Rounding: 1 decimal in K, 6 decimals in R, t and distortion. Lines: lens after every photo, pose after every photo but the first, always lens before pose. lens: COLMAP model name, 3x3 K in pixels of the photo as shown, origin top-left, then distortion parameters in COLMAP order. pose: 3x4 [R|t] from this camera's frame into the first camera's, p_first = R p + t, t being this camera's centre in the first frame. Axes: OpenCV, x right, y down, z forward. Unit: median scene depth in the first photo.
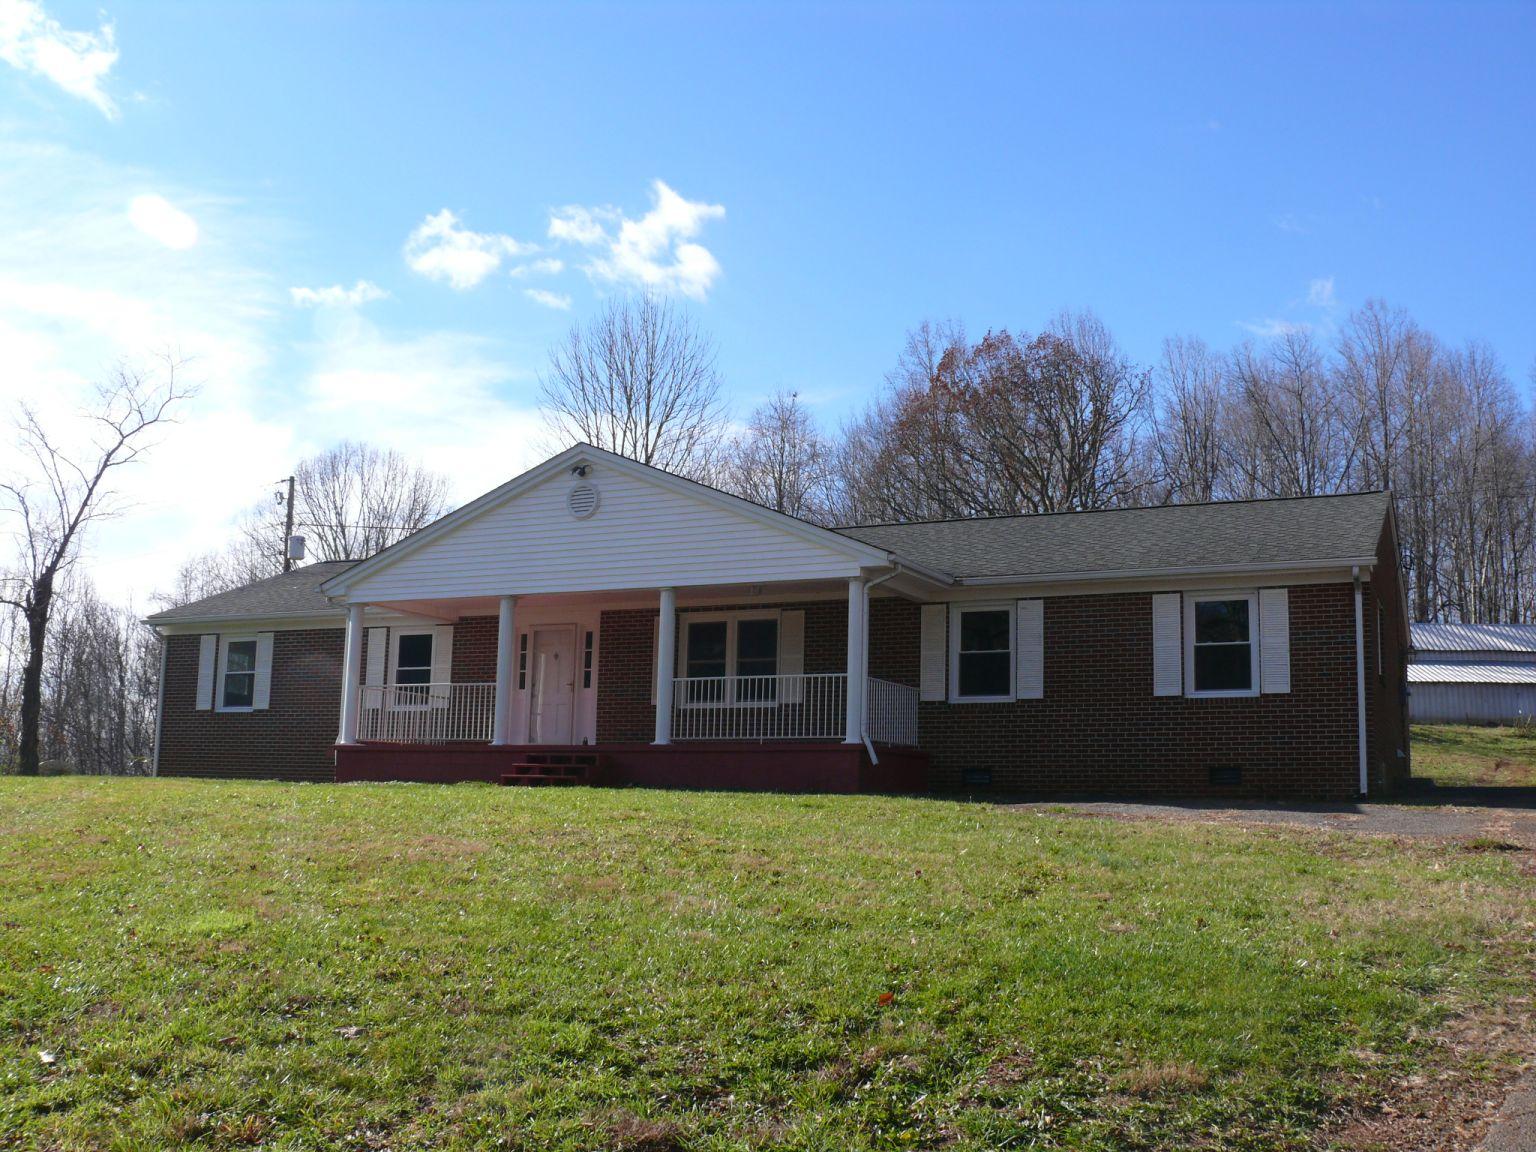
lens RADIAL K [[1573.0, 0, 768.0], [0, 1573.0, 576.0], [0, 0, 1]] dist [-0.212293, 0.237615]
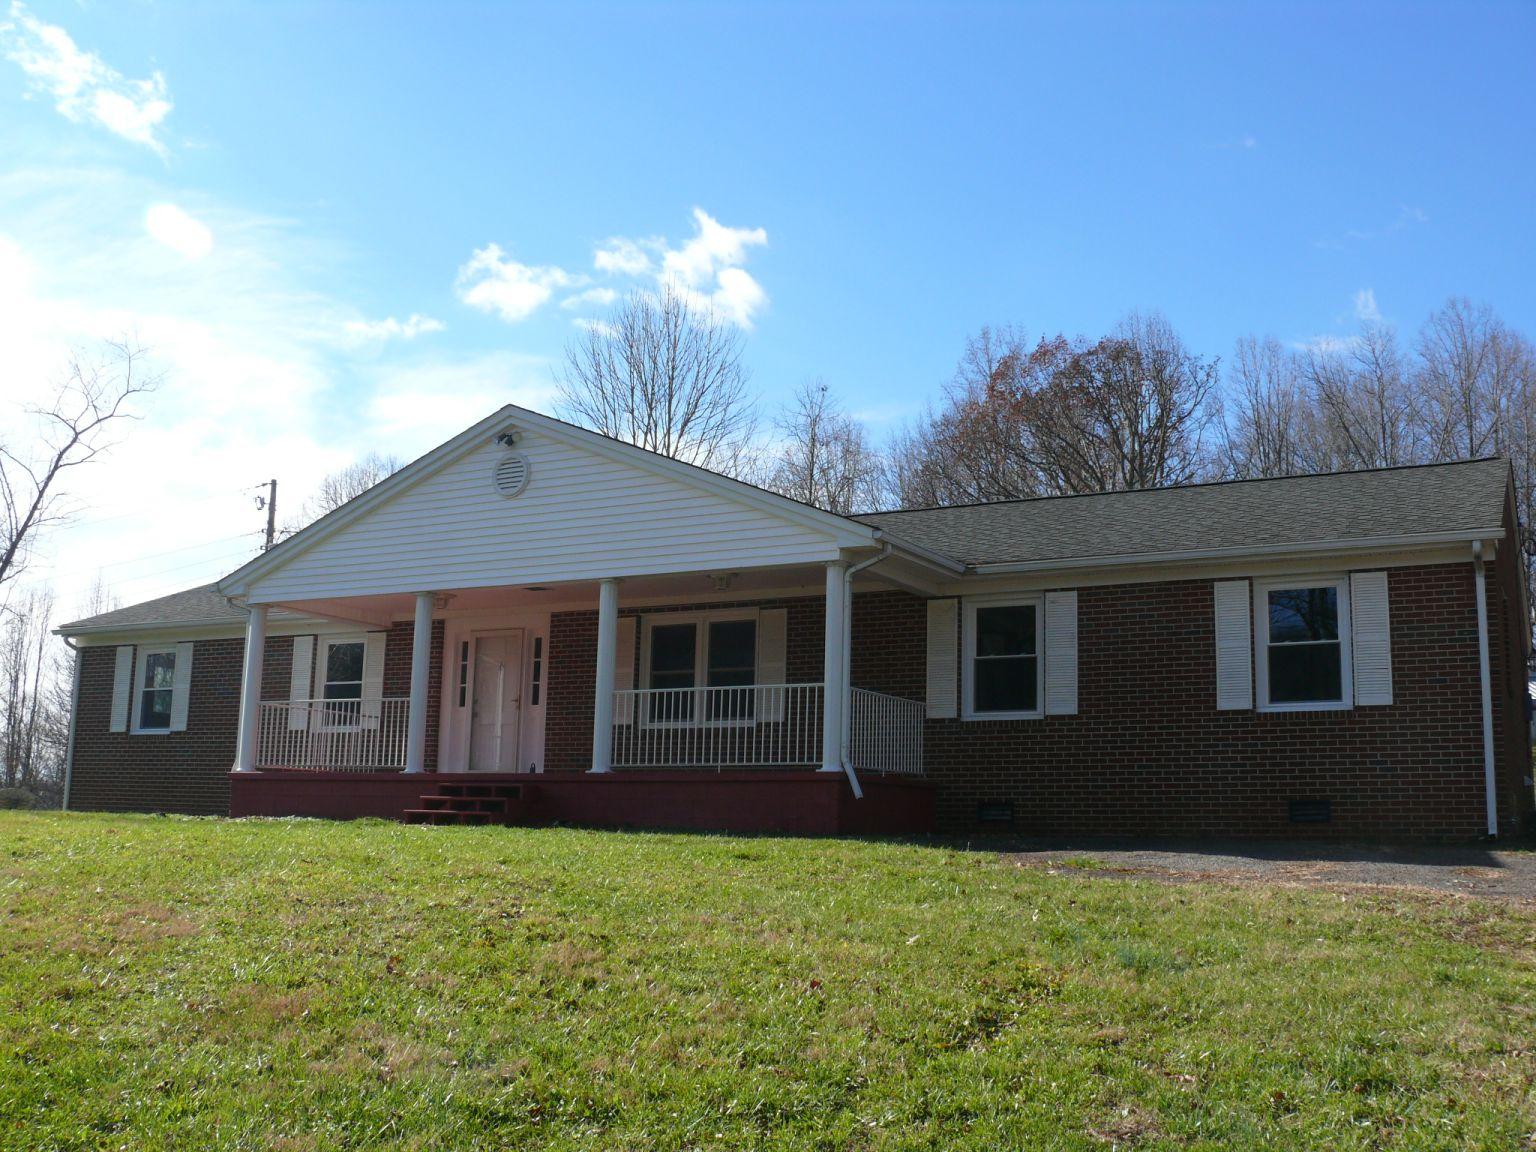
lens RADIAL K [[1557.8, 0, 768.0], [0, 1557.8, 576.0], [0, 0, 1]] dist [-0.211172, 0.260449]
pose [[0.998782, -0.008034, -0.048683, 0.054811], [0.007219, 0.999831, -0.016901, 0.019212], [0.048810, 0.016529, 0.998671, 0.195413]]
